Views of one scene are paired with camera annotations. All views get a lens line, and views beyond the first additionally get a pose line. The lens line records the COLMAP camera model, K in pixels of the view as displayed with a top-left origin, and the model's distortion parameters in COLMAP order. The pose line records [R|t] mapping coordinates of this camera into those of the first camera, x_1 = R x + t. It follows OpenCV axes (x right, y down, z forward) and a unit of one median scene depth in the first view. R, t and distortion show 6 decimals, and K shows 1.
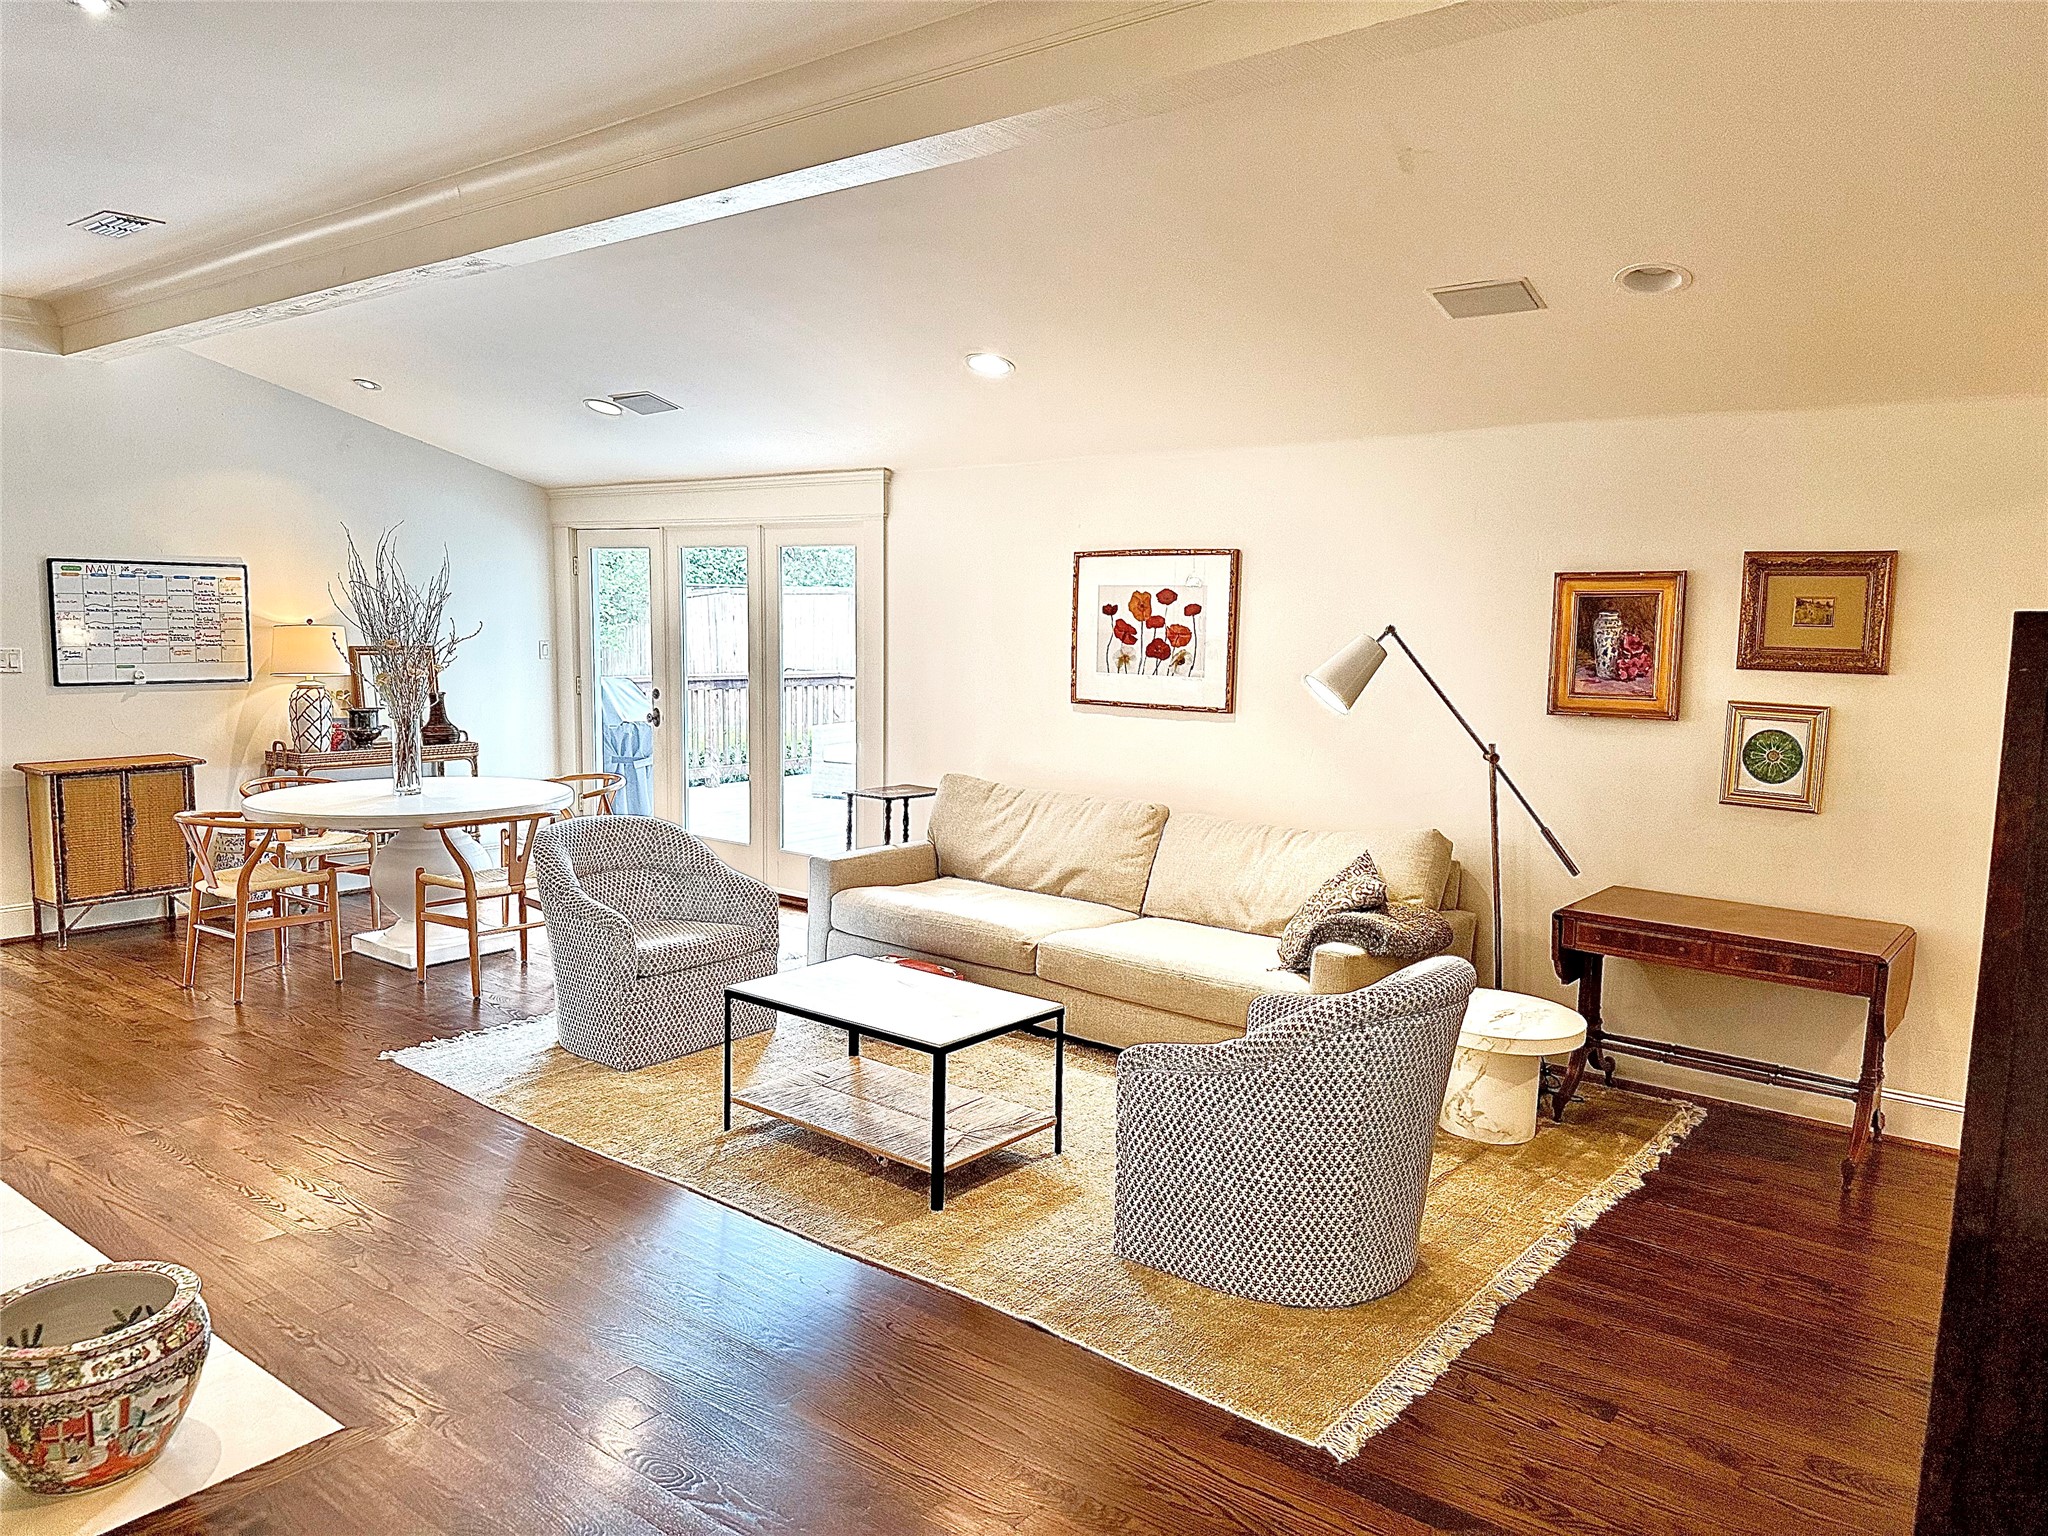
lens RADIAL K [[1453.9, 0, 1028.5], [0, 1453.9, 771.7], [0, 0, 1]] dist [0.000119, -0.022638]
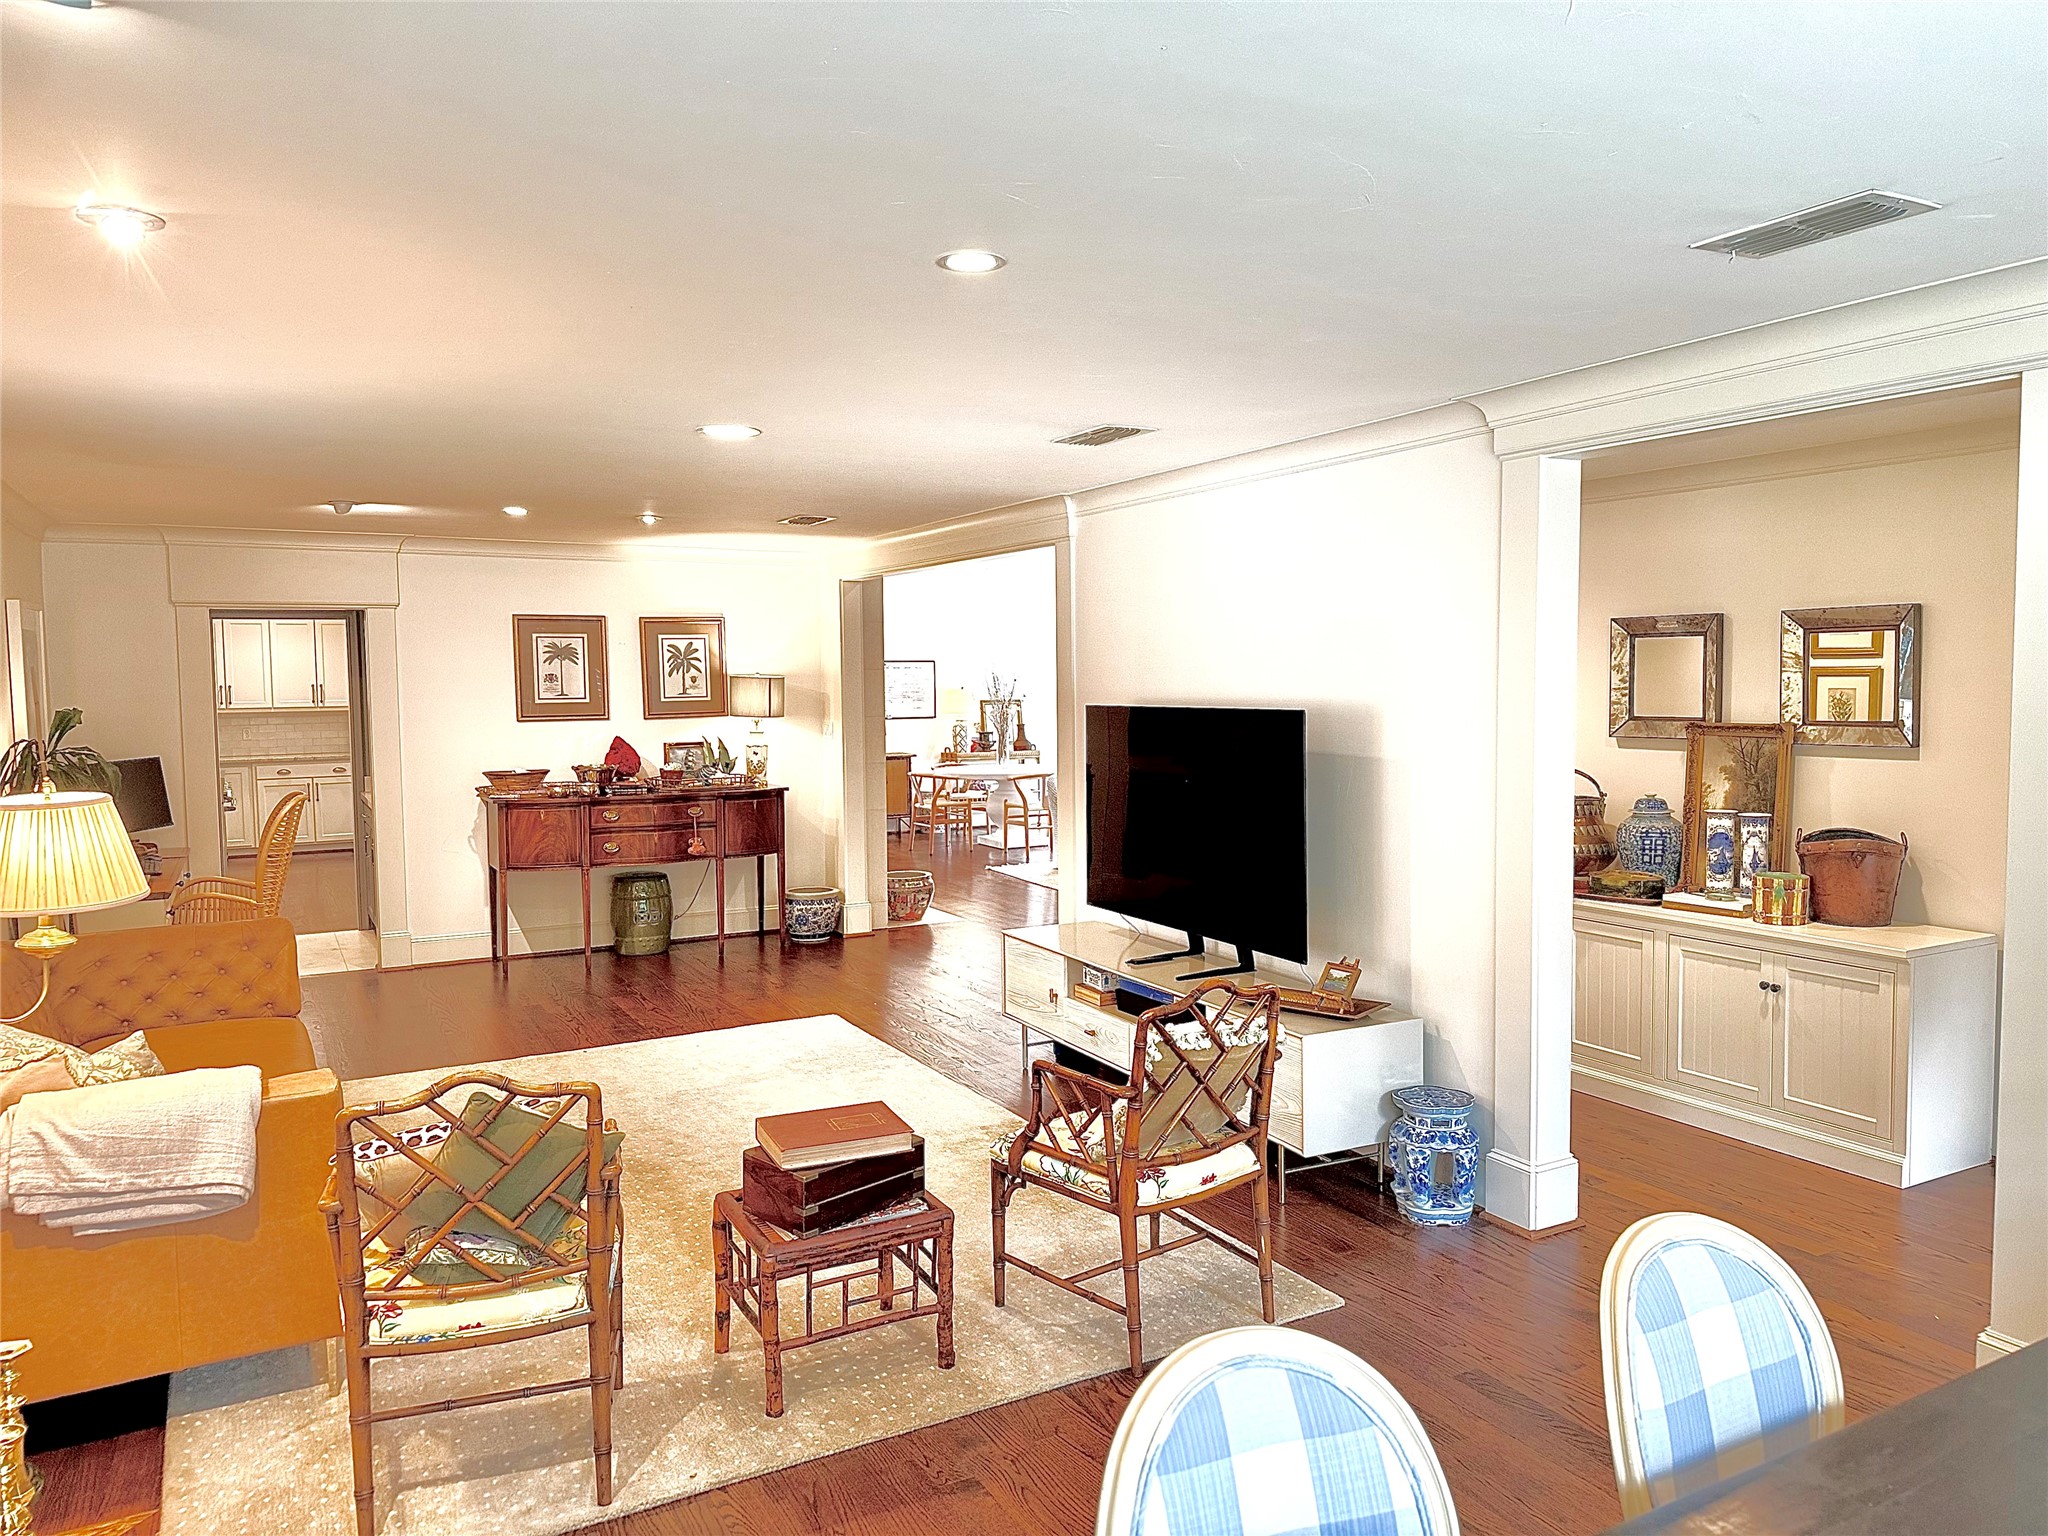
lens RADIAL K [[1453.9, 0, 1023.4], [0, 1453.9, 765.0], [0, 0, 1]] dist [0.000119, -0.022638]
pose [[0.916129, 0.005638, -0.400845, 0.402567], [-0.022715, 0.999025, -0.037864, 0.079902], [0.400240, 0.043794, 0.915363, -0.830909]]
